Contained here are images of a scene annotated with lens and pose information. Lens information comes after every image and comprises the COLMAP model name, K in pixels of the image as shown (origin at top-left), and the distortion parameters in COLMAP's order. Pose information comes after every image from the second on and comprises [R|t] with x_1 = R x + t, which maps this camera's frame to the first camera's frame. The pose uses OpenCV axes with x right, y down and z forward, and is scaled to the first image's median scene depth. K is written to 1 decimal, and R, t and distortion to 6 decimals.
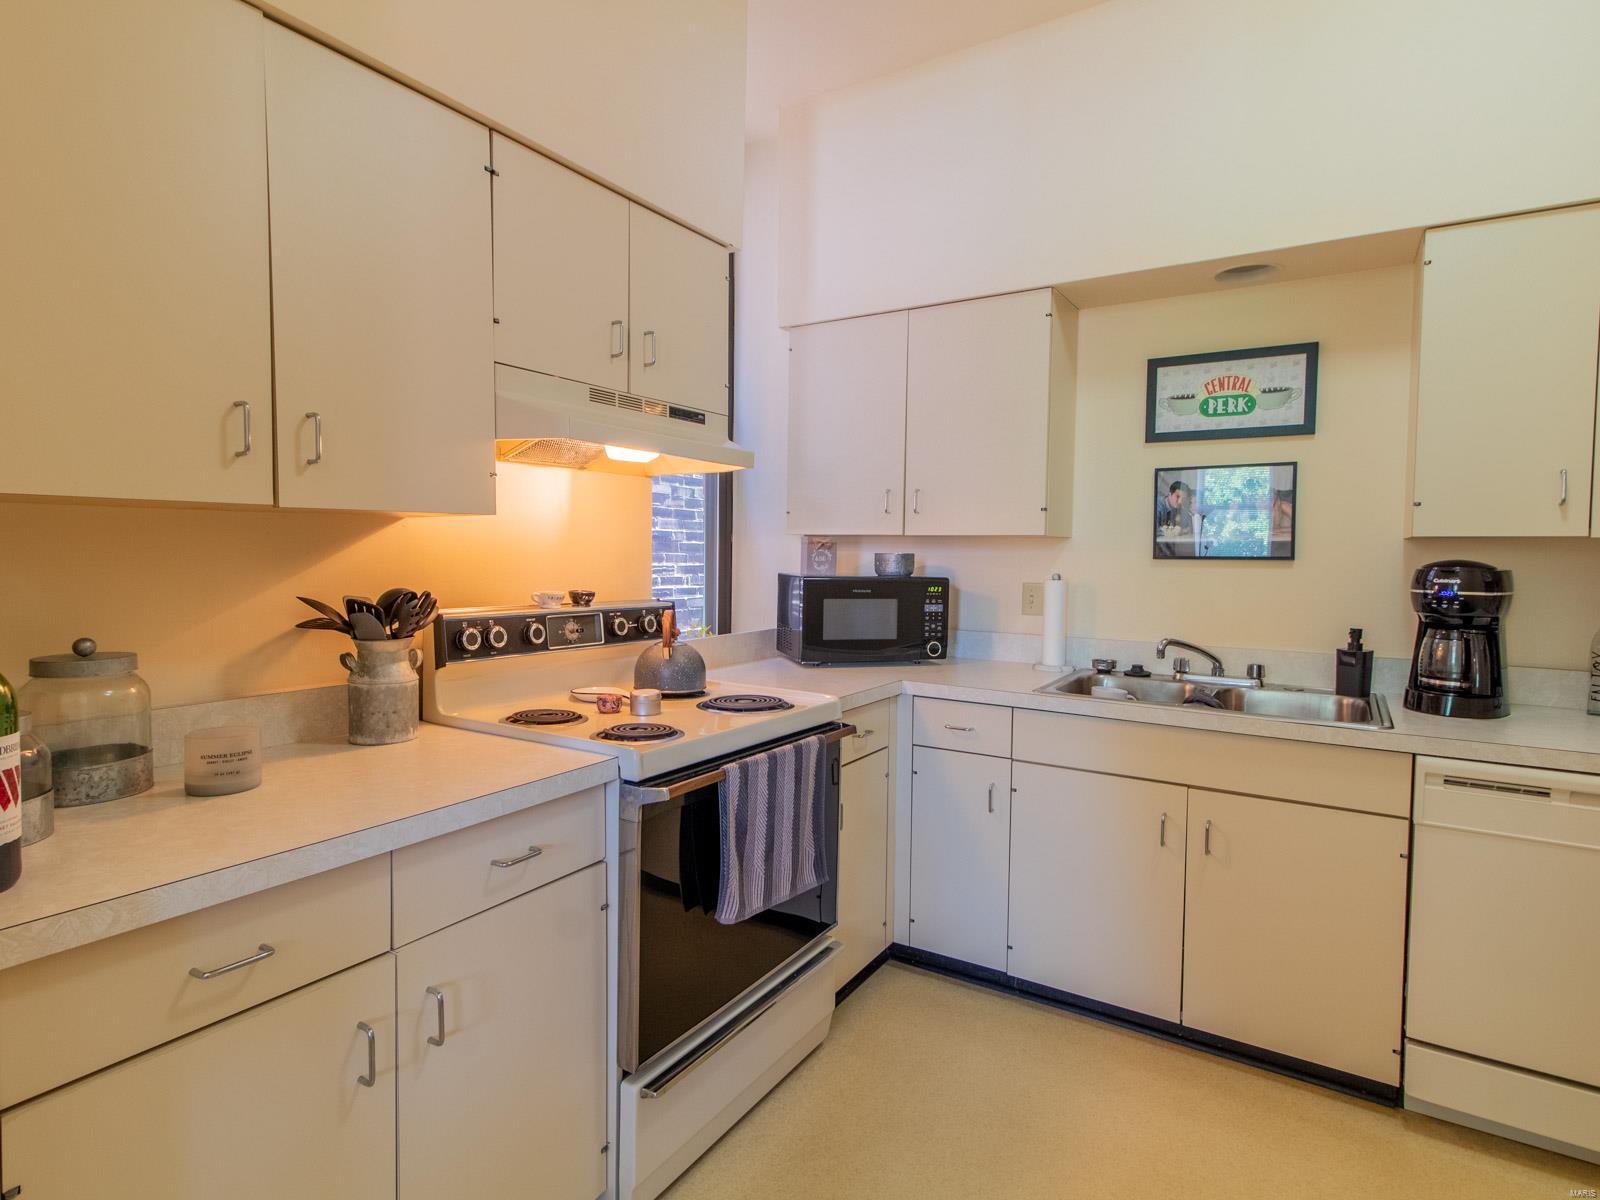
lens RADIAL K [[851.0, 0, 792.0], [0, 851.0, 591.3], [0, 0, 1]] dist [0.005084, 0.001090]
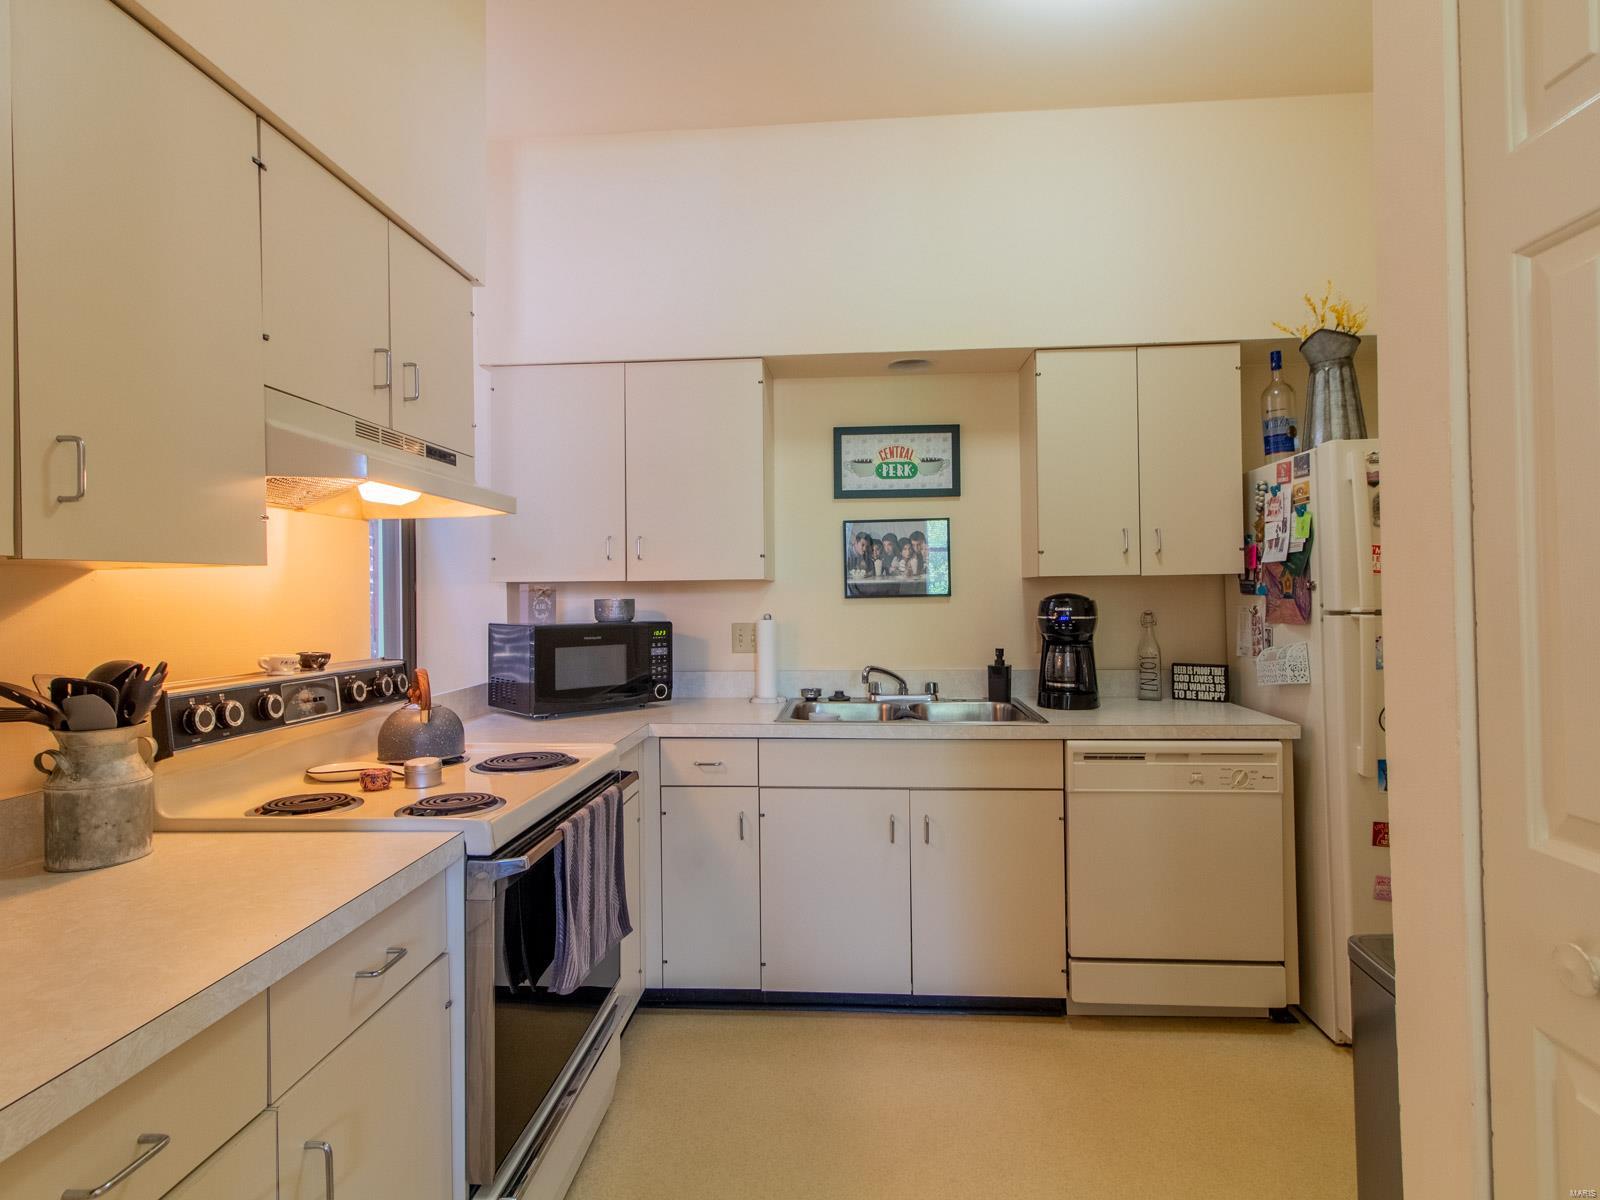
lens RADIAL K [[851.0, 0, 798.8], [0, 851.0, 591.0], [0, 0, 1]] dist [0.005084, 0.001090]
pose [[0.879937, -0.021403, 0.474608, -0.229900], [0.045495, 0.998190, -0.039334, -0.006500], [-0.472907, 0.056204, 0.879318, 0.013780]]
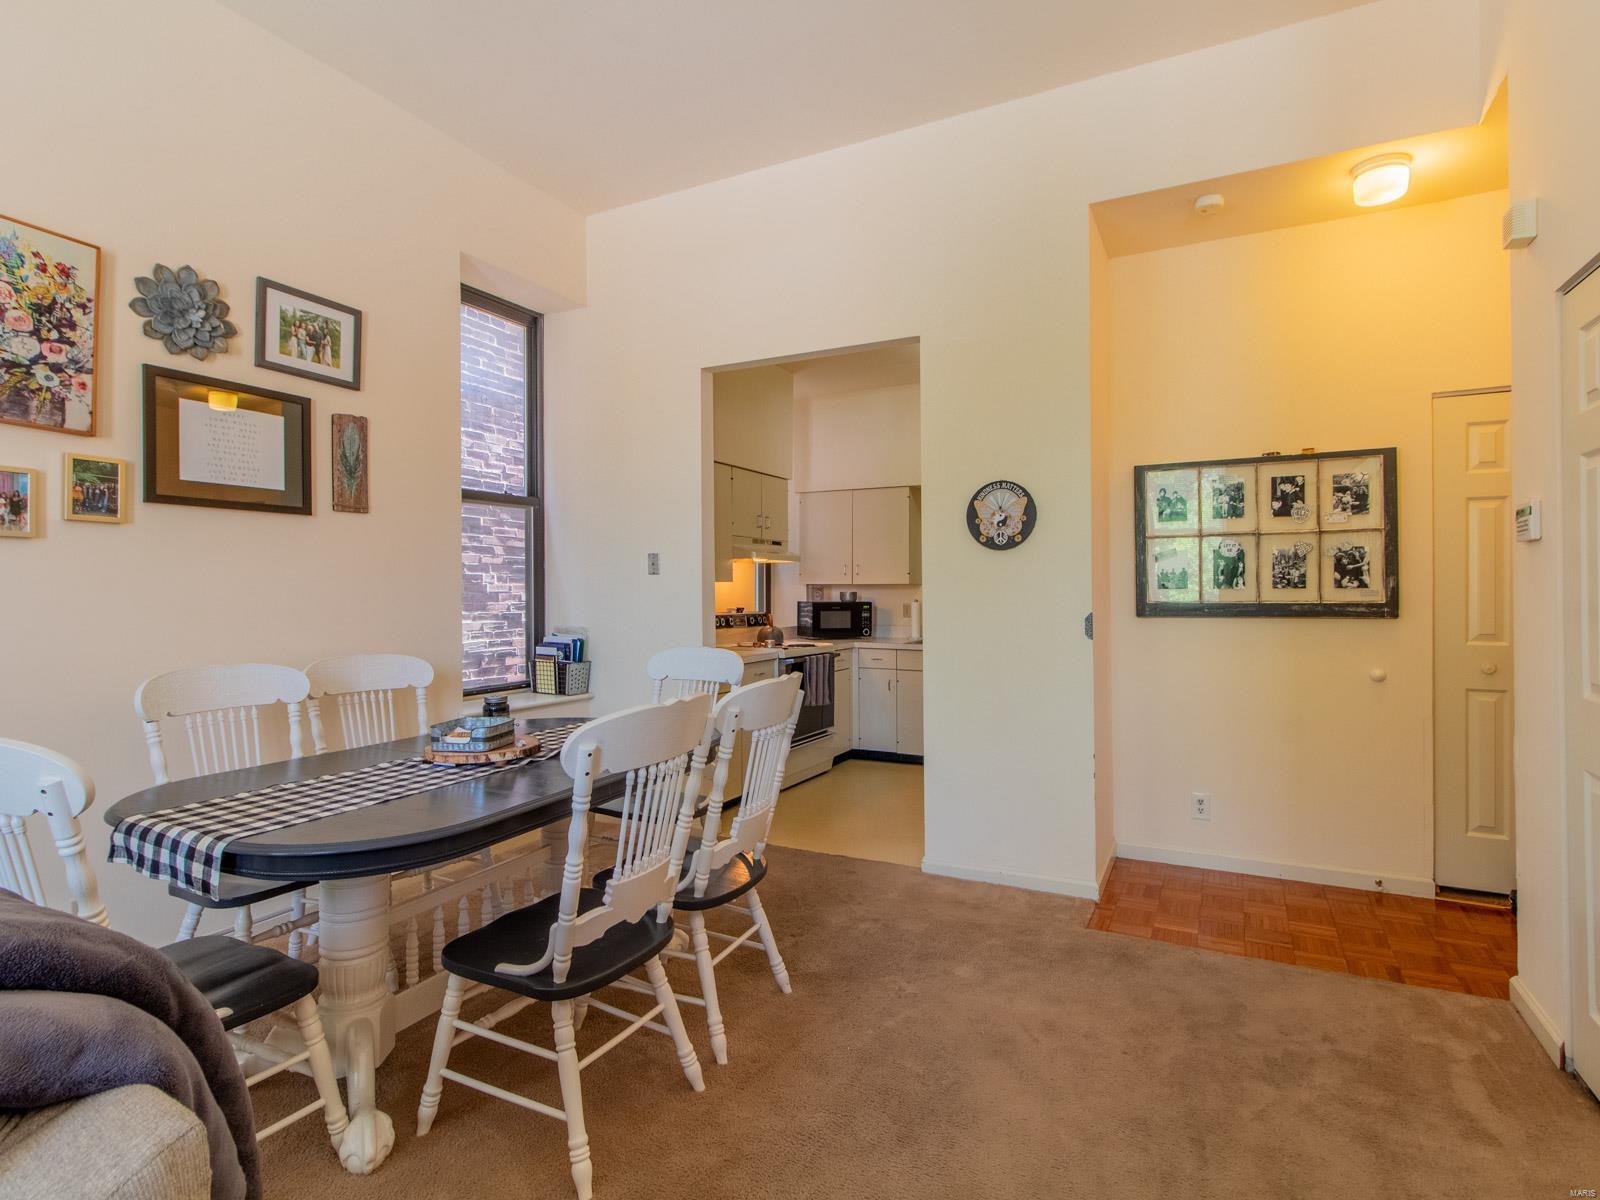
lens RADIAL K [[851.0, 0, 795.3], [0, 851.0, 593.0], [0, 0, 1]] dist [0.005084, 0.001090]
pose [[0.996145, -0.015577, 0.086329, -0.314414], [0.019373, 0.998874, -0.043310, 0.078546], [-0.085557, 0.044816, 0.995325, -1.815493]]
